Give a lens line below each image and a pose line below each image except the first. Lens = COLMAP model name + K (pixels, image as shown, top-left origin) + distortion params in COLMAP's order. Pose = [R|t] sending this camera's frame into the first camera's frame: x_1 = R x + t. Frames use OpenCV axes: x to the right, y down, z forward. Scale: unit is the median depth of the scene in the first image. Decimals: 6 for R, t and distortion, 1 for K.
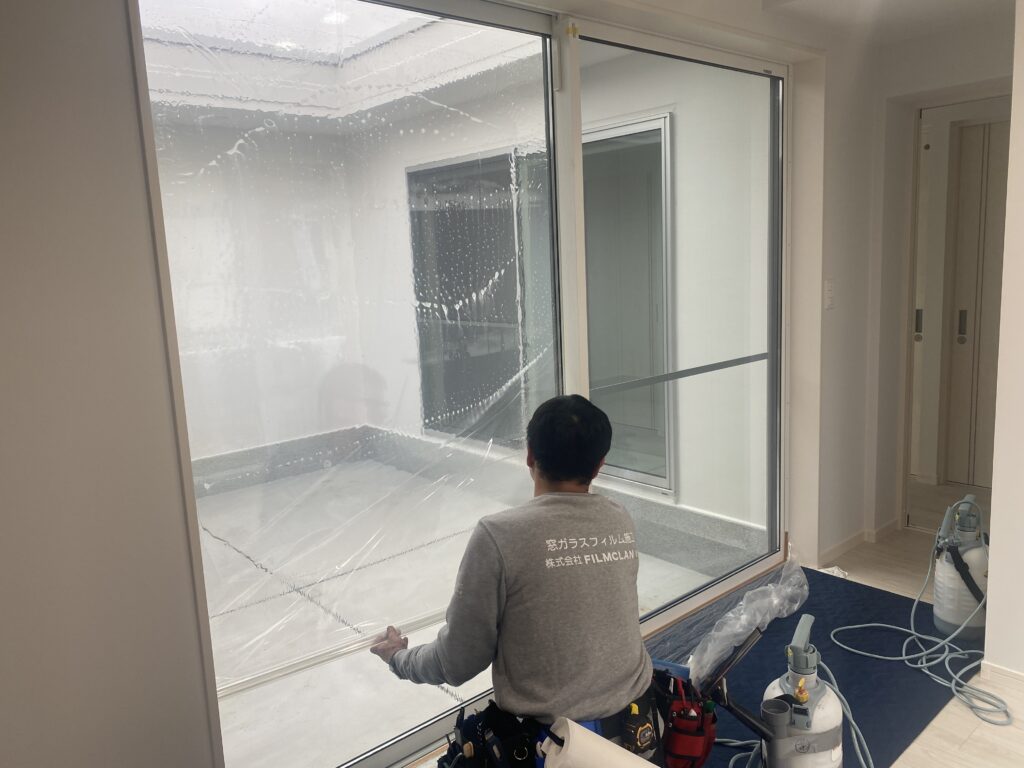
lens RADIAL K [[777.6, 0, 519.4], [0, 777.6, 383.4], [0, 0, 1]] dist [0.006861, -0.005281]
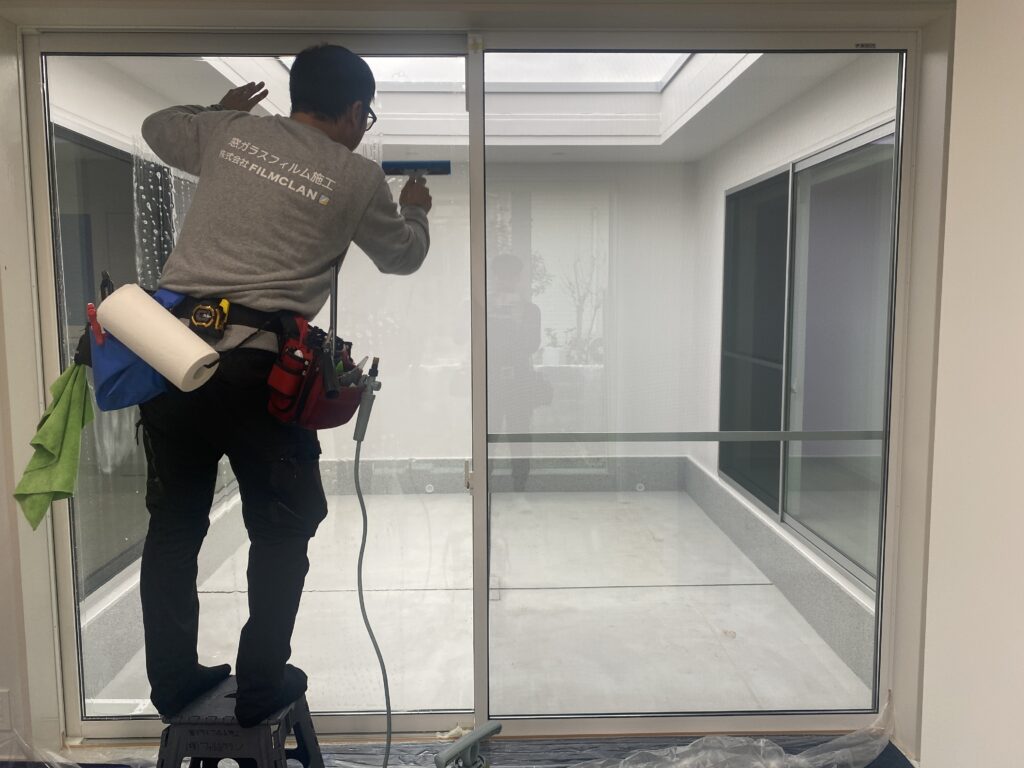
lens RADIAL K [[777.6, 0, 512.2], [0, 777.6, 366.8], [0, 0, 1]] dist [0.006861, -0.005281]
pose [[0.766277, 0.102073, -0.634350, 0.515355], [-0.135541, 0.990762, -0.004307, -0.048983], [0.628051, 0.089281, 0.773034, 0.234088]]
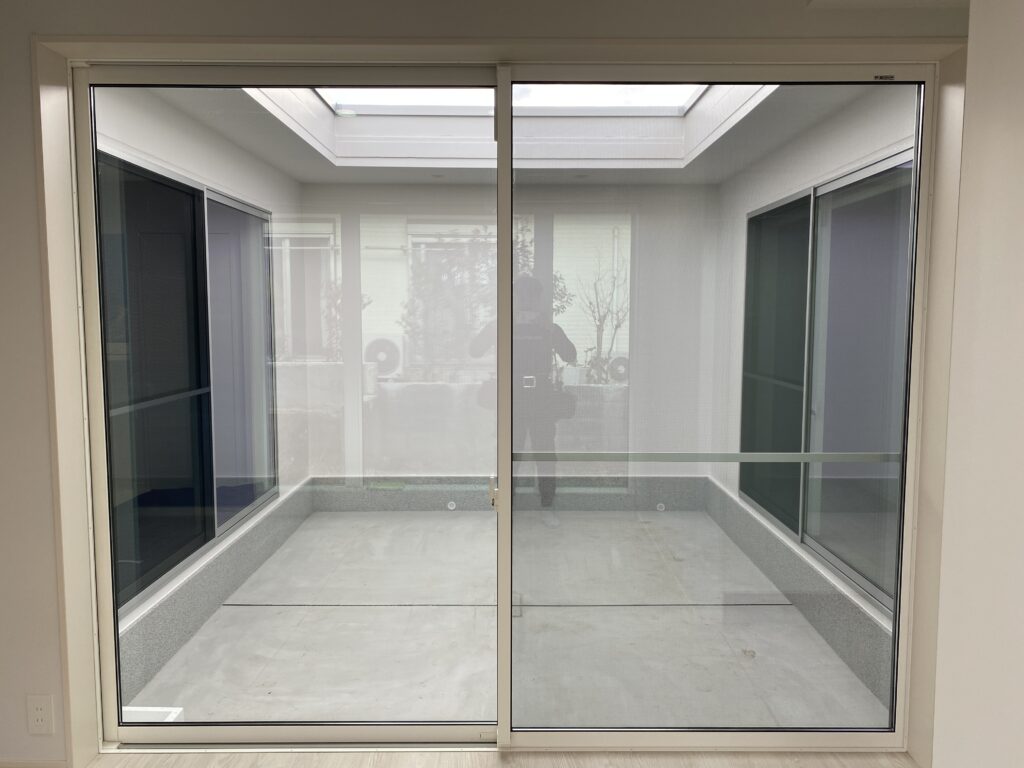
lens RADIAL K [[777.6, 0, 517.0], [0, 777.6, 378.4], [0, 0, 1]] dist [0.006861, -0.005281]
pose [[0.752750, 0.102367, -0.650299, 0.525233], [-0.143338, 0.989622, -0.010139, -0.050685], [0.642512, 0.100845, 0.759611, 0.214478]]
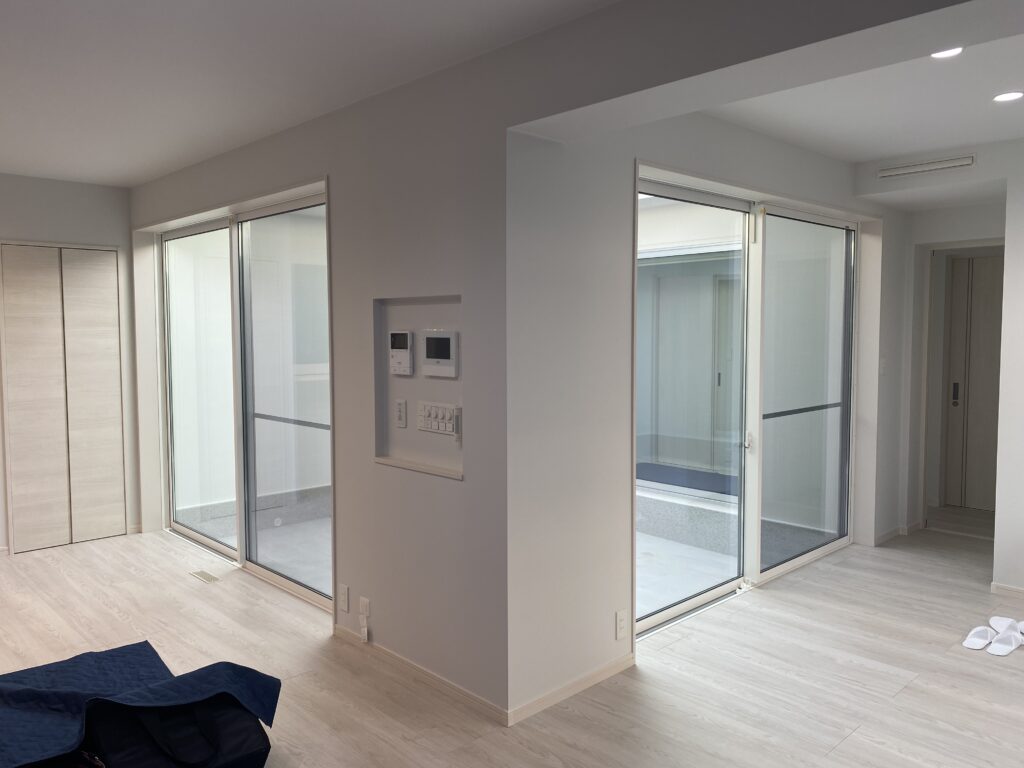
lens RADIAL K [[777.6, 0, 514.9], [0, 777.6, 380.4], [0, 0, 1]] dist [0.006861, -0.005281]
pose [[0.998162, 0.039470, 0.045990, -0.395260], [-0.034832, 0.994614, -0.097624, 0.089821], [-0.049596, 0.095842, 0.994160, -0.497100]]
